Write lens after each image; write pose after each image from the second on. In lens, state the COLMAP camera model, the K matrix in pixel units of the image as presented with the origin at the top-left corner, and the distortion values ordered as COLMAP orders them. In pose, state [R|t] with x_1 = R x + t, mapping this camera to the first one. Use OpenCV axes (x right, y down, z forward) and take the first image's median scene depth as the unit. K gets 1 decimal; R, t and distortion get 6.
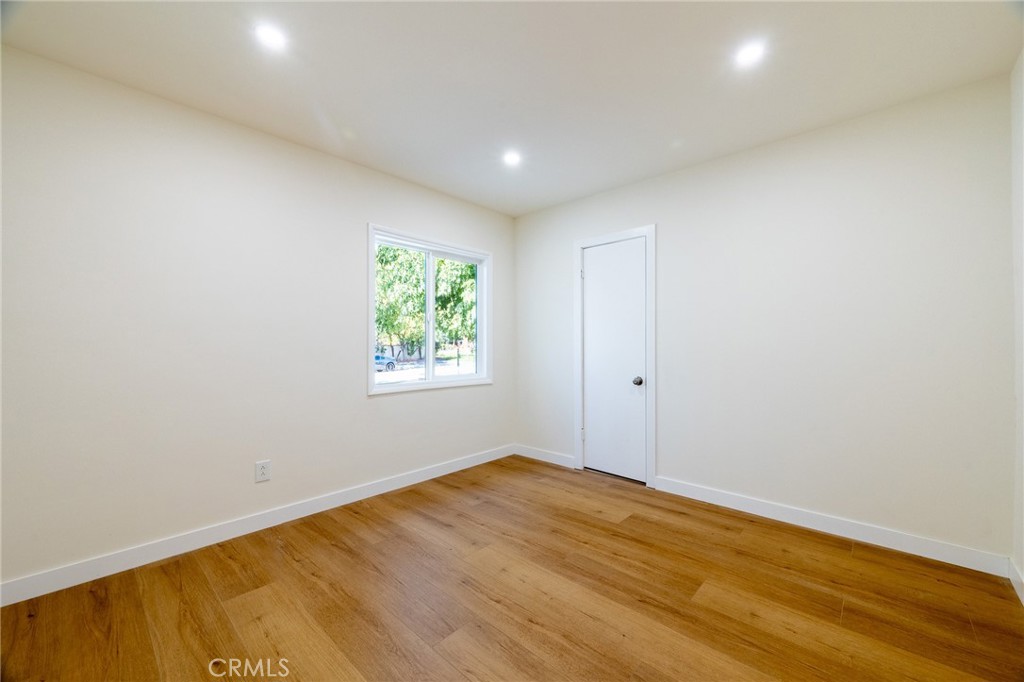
lens RADIAL K [[406.4, 0, 512.0], [0, 406.4, 341.0], [0, 0, 1]] dist [0.000045, -0.000001]
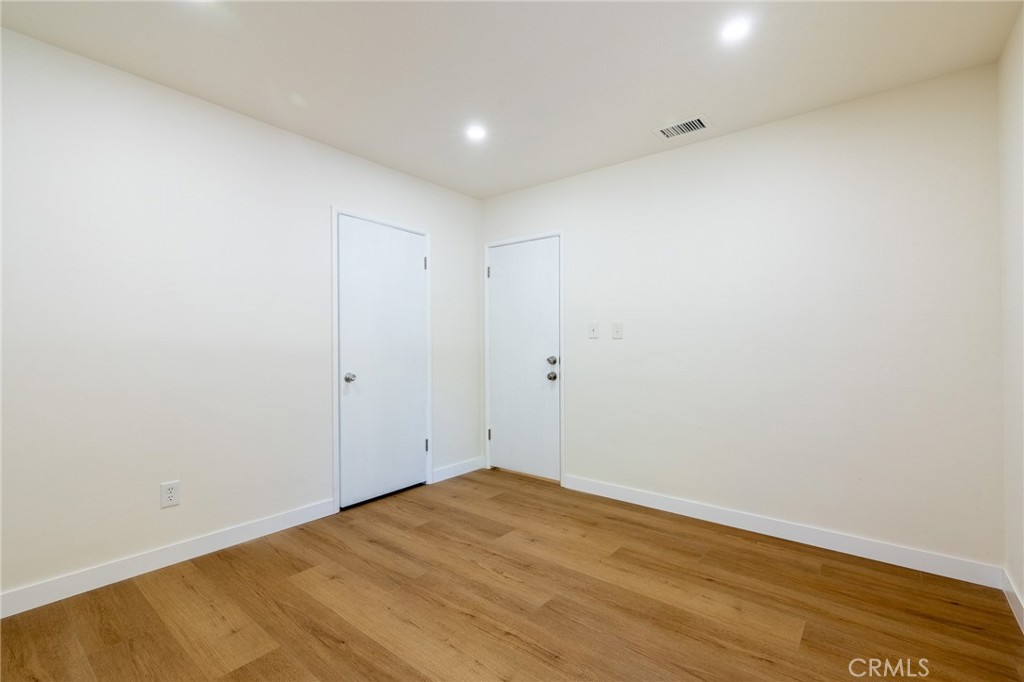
lens RADIAL K [[453.2, 0, 515.1], [0, 453.2, 338.0], [0, 0, 1]] dist [-0.000166, -0.000260]
pose [[-0.997159, 0.002932, -0.075270, 0.022930], [0.004126, 0.999868, -0.015708, 0.012383], [0.075214, -0.015974, -0.997039, 2.078291]]
